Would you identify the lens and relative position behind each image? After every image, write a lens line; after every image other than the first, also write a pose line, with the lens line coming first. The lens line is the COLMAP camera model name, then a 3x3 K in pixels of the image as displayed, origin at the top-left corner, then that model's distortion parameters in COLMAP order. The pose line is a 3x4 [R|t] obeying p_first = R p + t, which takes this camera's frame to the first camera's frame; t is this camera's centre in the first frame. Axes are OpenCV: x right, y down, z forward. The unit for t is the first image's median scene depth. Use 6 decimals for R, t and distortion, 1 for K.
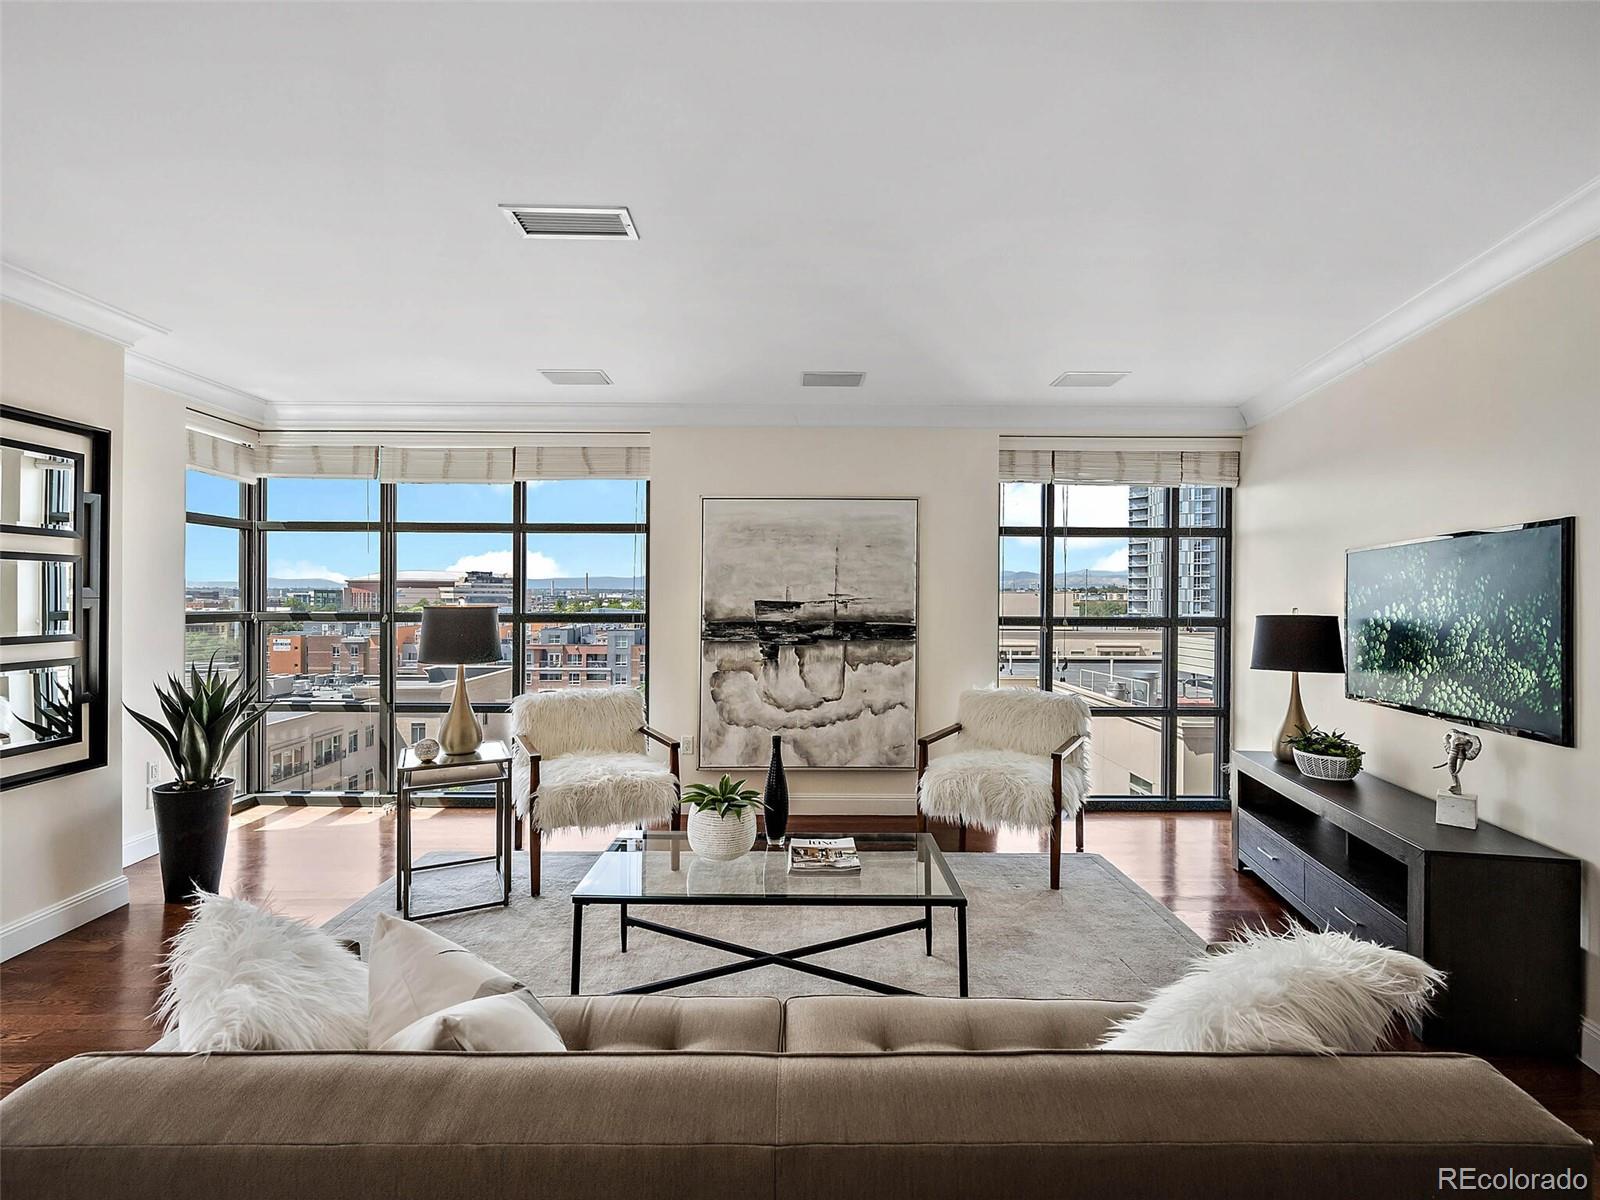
lens RADIAL K [[708.9, 0, 795.4], [0, 708.9, 600.1], [0, 0, 1]] dist [-0.001374, -0.000148]
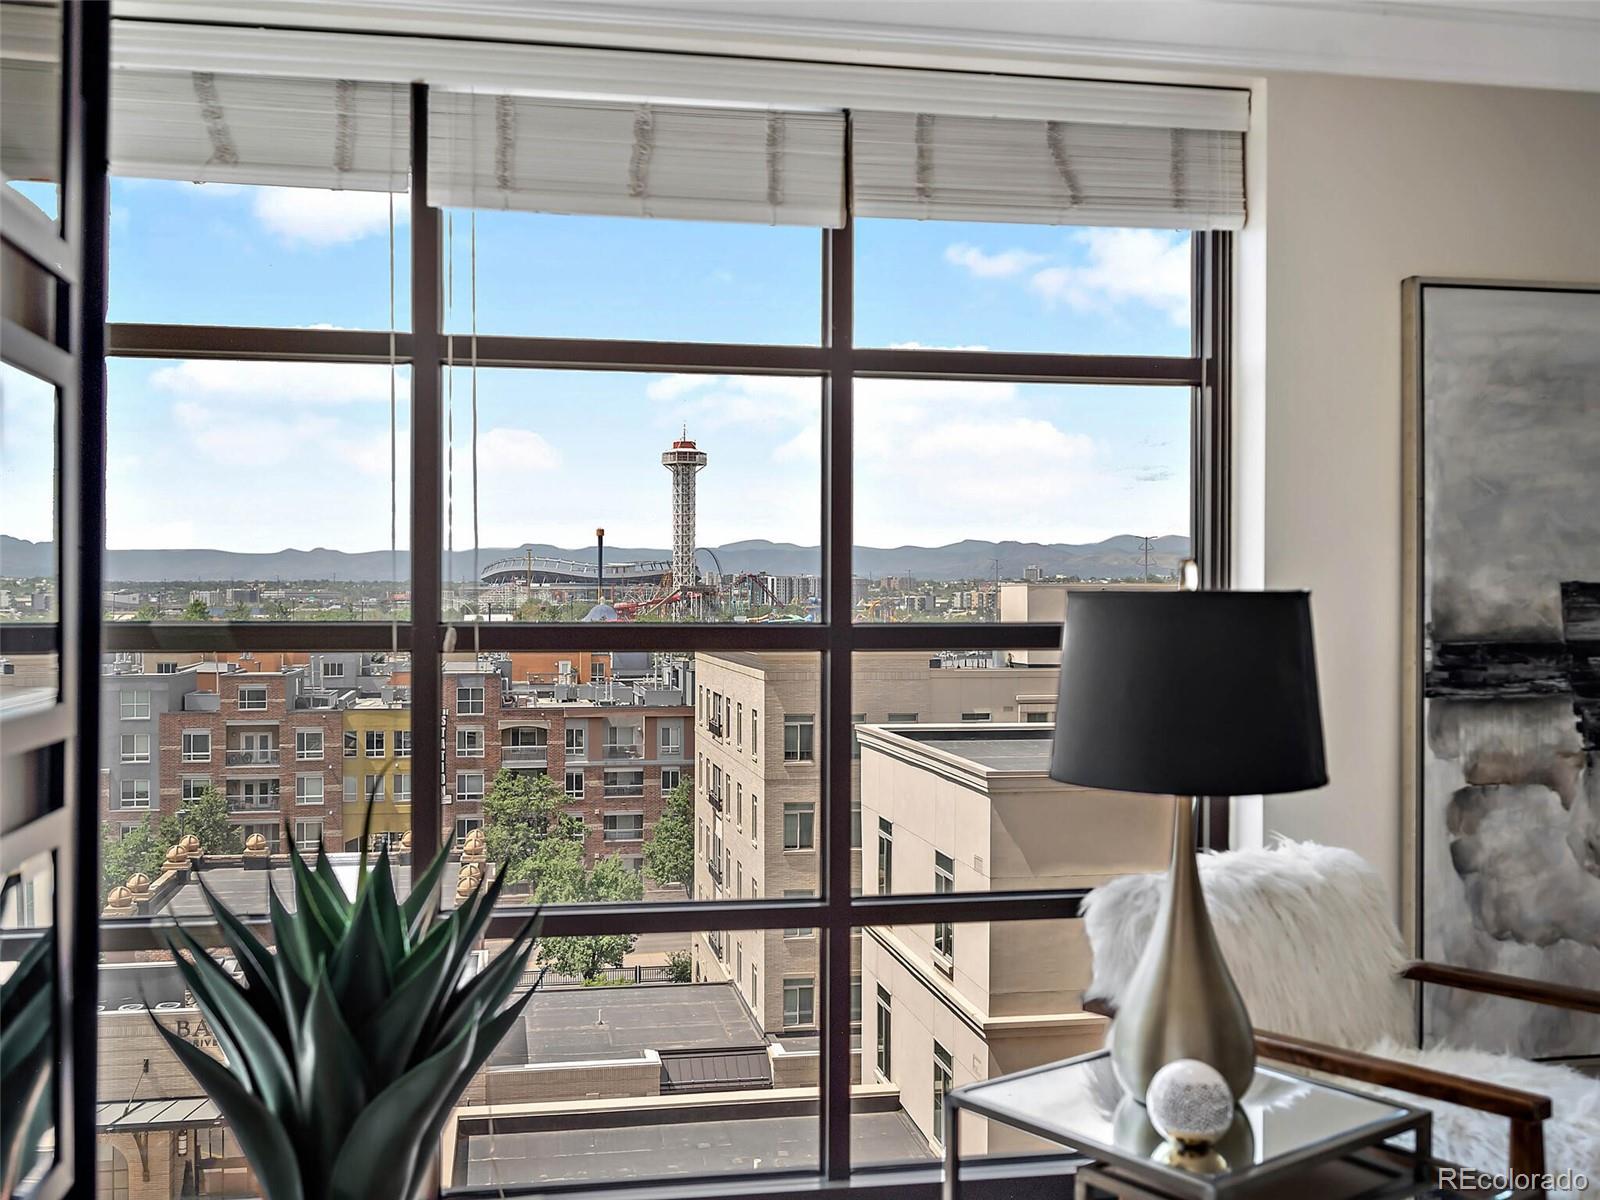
lens RADIAL K [[1576.8, 0, 797.7], [0, 1576.8, 607.7], [0, 0, 1]] dist [-0.001371, 0.004147]
pose [[0.984066, -0.004107, 0.177755, -0.565871], [0.003741, 0.999990, 0.002395, 0.010114], [-0.177763, -0.001692, 0.984072, 0.301618]]
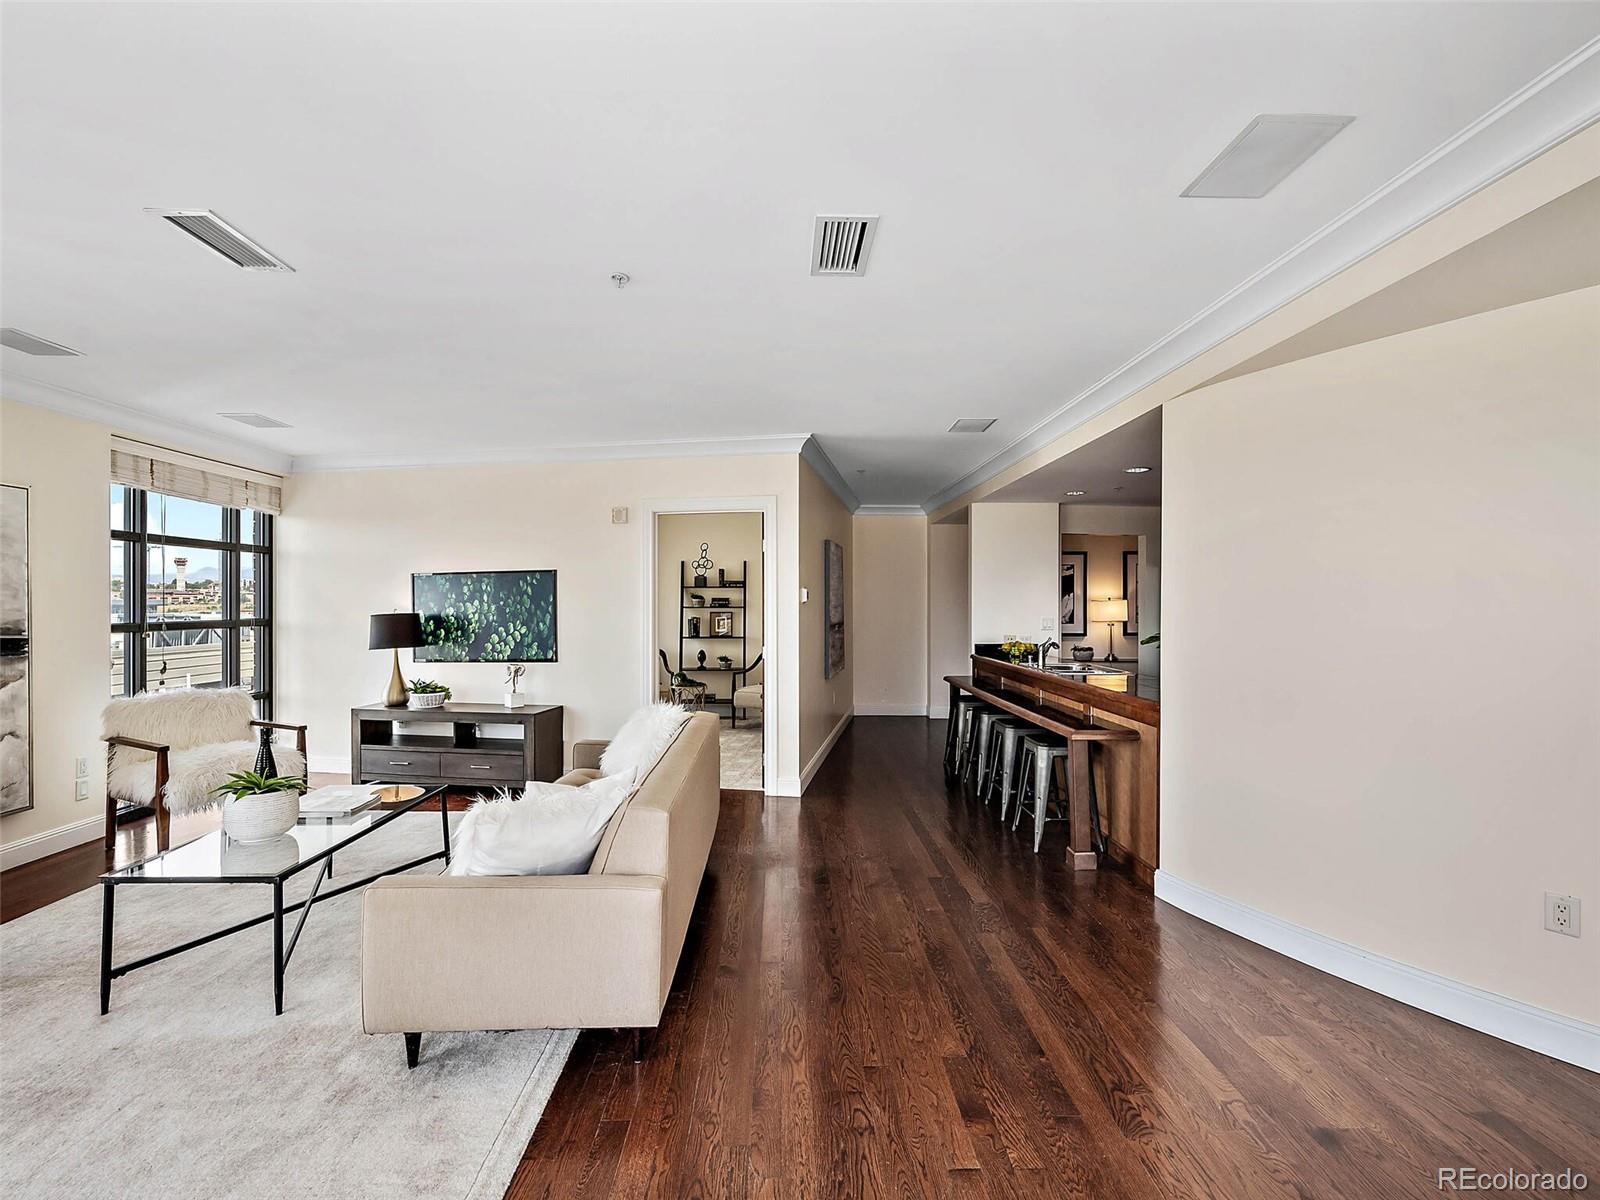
lens RADIAL K [[708.9, 0, 795.4], [0, 708.9, 600.1], [0, 0, 1]] dist [-0.001374, -0.000148]
pose [[-0.017601, -0.002818, 0.999841, -0.691575], [0.004998, 0.999983, 0.002907, -0.007064], [-0.999833, 0.005049, -0.017587, 0.099735]]
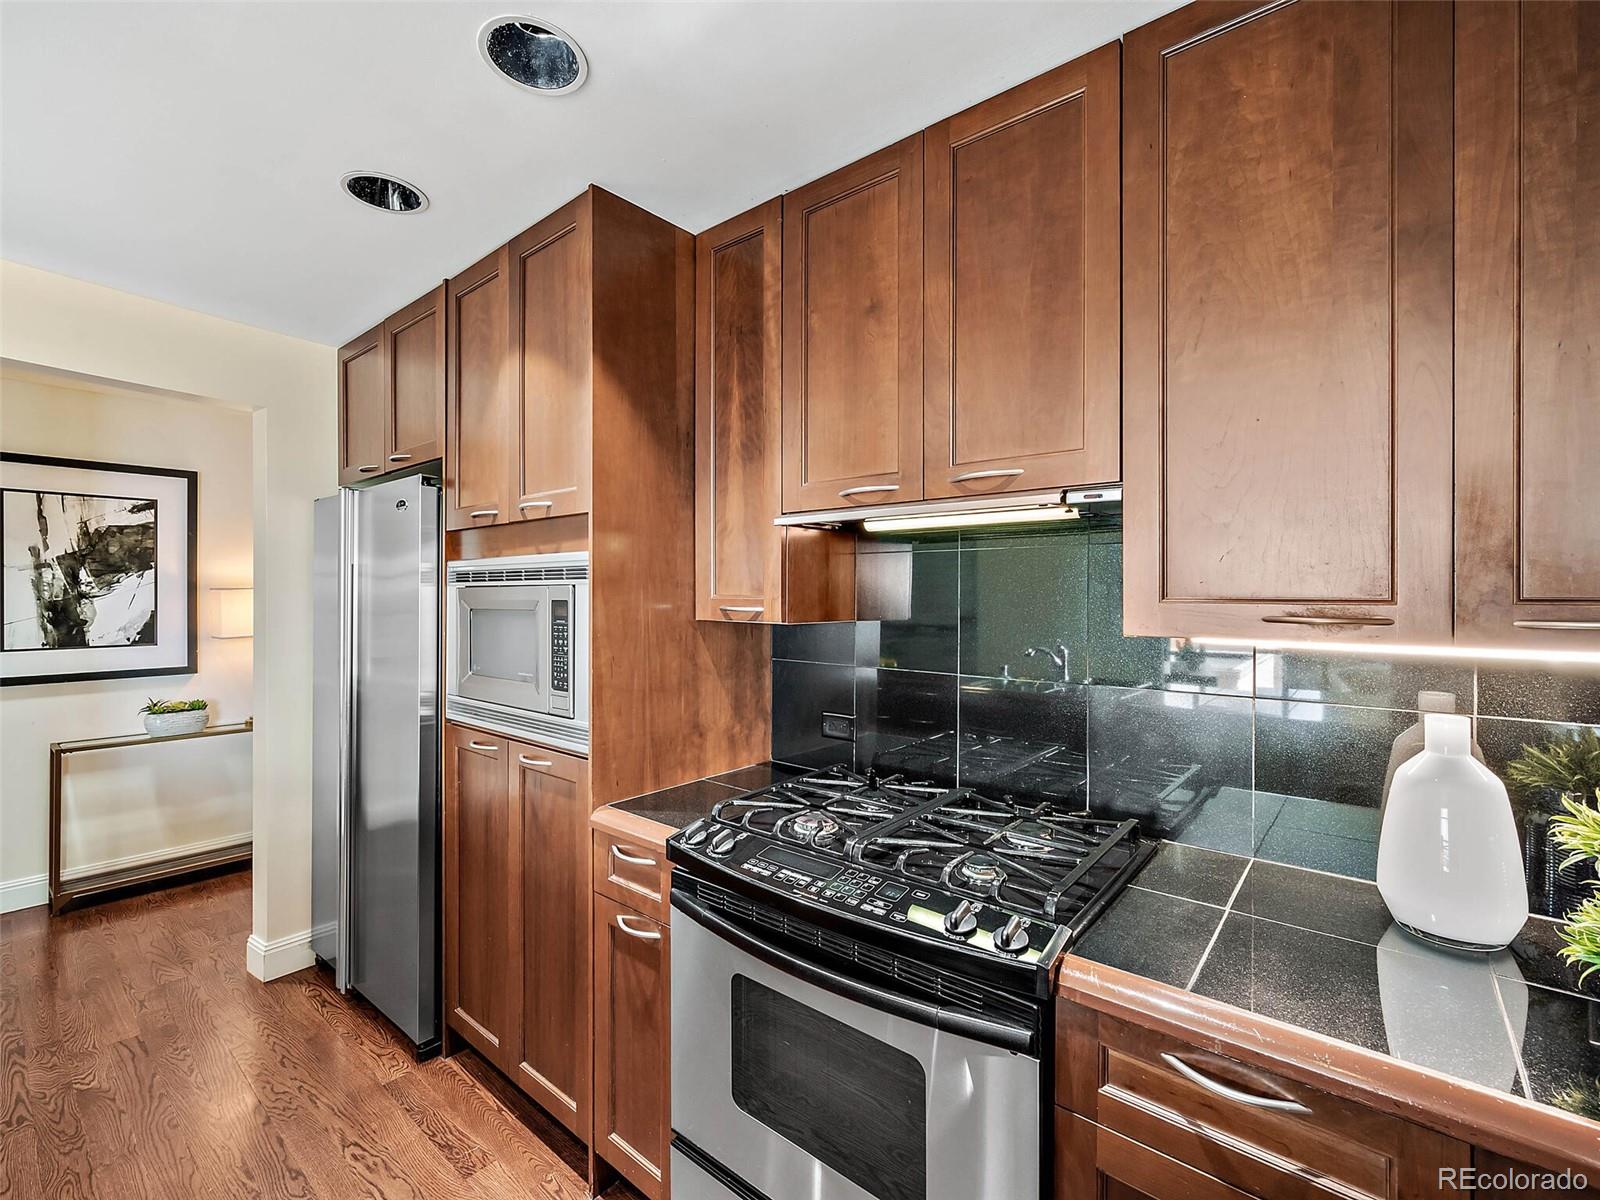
lens RADIAL K [[708.9, 0, 795.4], [0, 708.9, 600.1], [0, 0, 1]] dist [-0.001374, -0.000148]
pose [[-0.764451, -0.013534, 0.644539, 0.169218], [-0.002612, 0.999836, 0.017897, 0.000863], [-0.644676, 0.011998, -0.764362, -0.542854]]
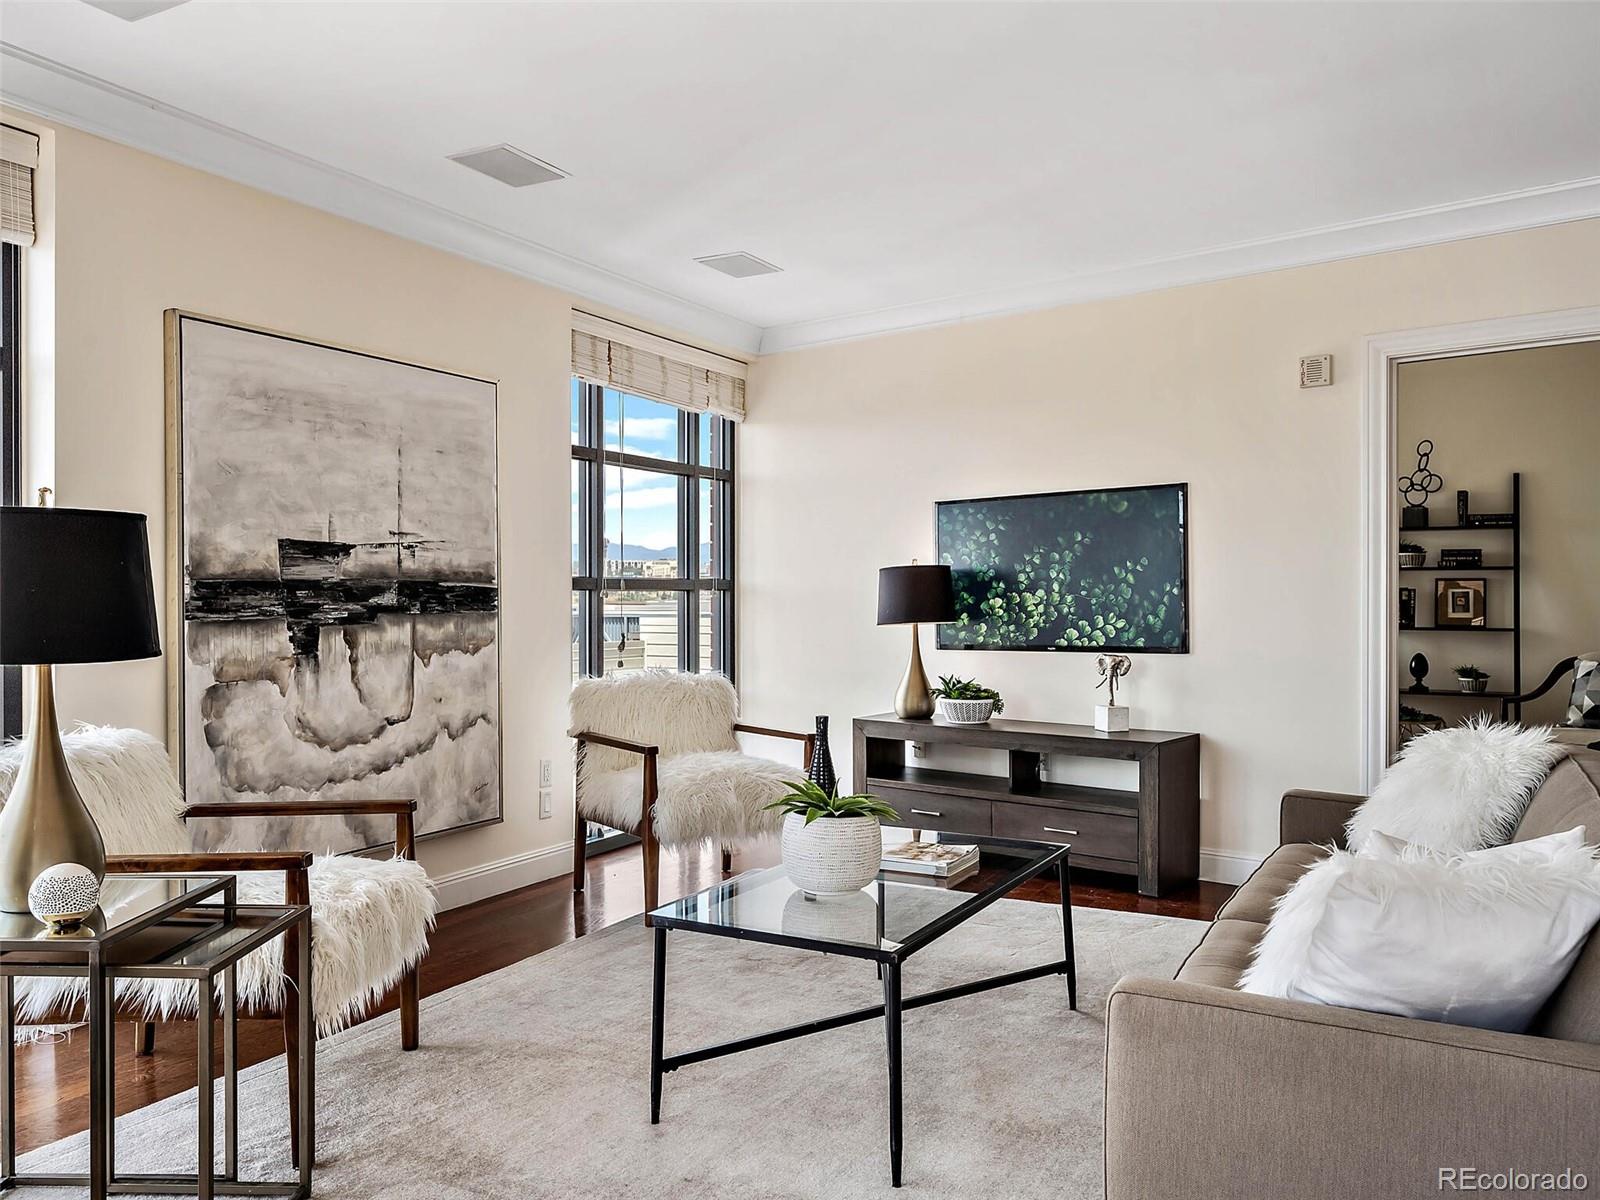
lens RADIAL K [[1238.4, 0, 800.0], [0, 1238.4, 600.0], [0, 0, 1]] dist [-0.001421, -0.006260]
pose [[0.477397, -0.011126, 0.878617, -0.653619], [0.006159, 0.999938, 0.009315, 0.038226], [-0.878666, 0.000964, 0.477436, 0.254240]]
